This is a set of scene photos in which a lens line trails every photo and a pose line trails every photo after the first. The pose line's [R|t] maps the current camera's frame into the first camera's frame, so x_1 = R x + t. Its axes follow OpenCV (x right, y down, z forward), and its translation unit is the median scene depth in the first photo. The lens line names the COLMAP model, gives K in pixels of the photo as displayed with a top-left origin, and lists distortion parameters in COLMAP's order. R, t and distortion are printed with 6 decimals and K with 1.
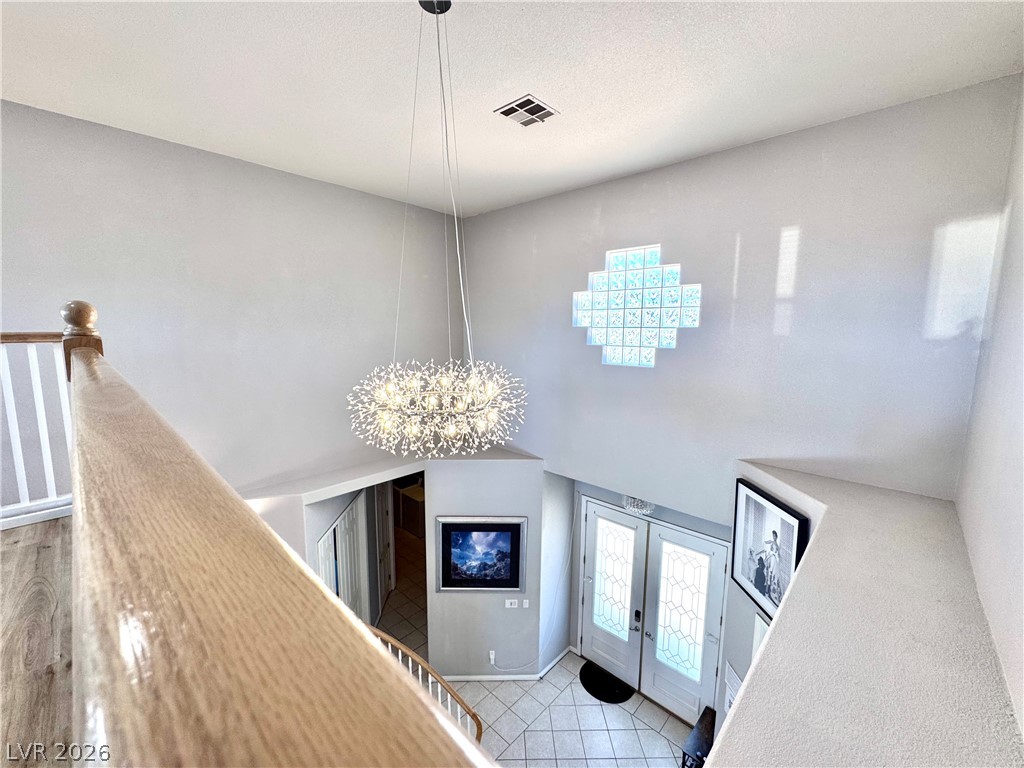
lens RADIAL K [[415.3, 0, 506.8], [0, 415.3, 384.4], [0, 0, 1]] dist [-0.002077, 0.000101]
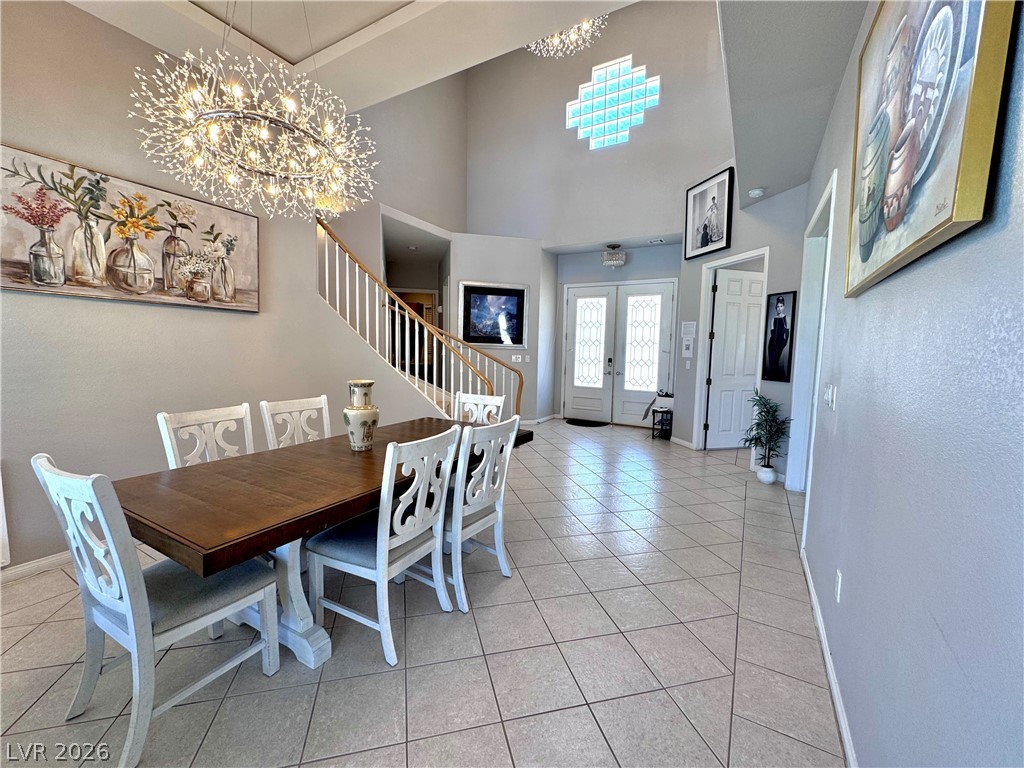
lens RADIAL K [[415.3, 0, 505.7], [0, 415.3, 379.7], [0, 0, 1]] dist [-0.002077, 0.000101]
pose [[0.974588, -0.012575, 0.223650, -0.320260], [0.021058, 0.999145, -0.035587, 0.668647], [-0.223012, 0.039392, 0.974020, -0.234660]]
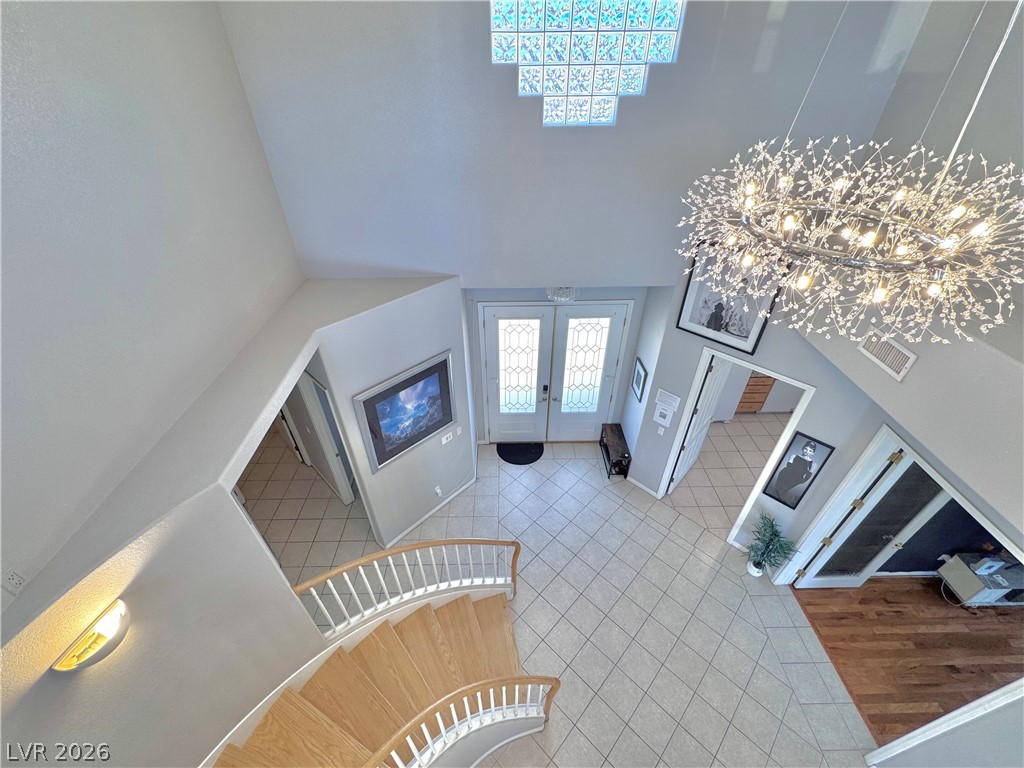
lens RADIAL K [[415.3, 0, 509.1], [0, 415.3, 384.2], [0, 0, 1]] dist [-0.002077, 0.000101]
pose [[0.713859, -0.433712, 0.549817, -0.363875], [0.103621, 0.841905, 0.529583, -0.051219], [-0.692580, -0.321075, 0.645944, 0.362171]]
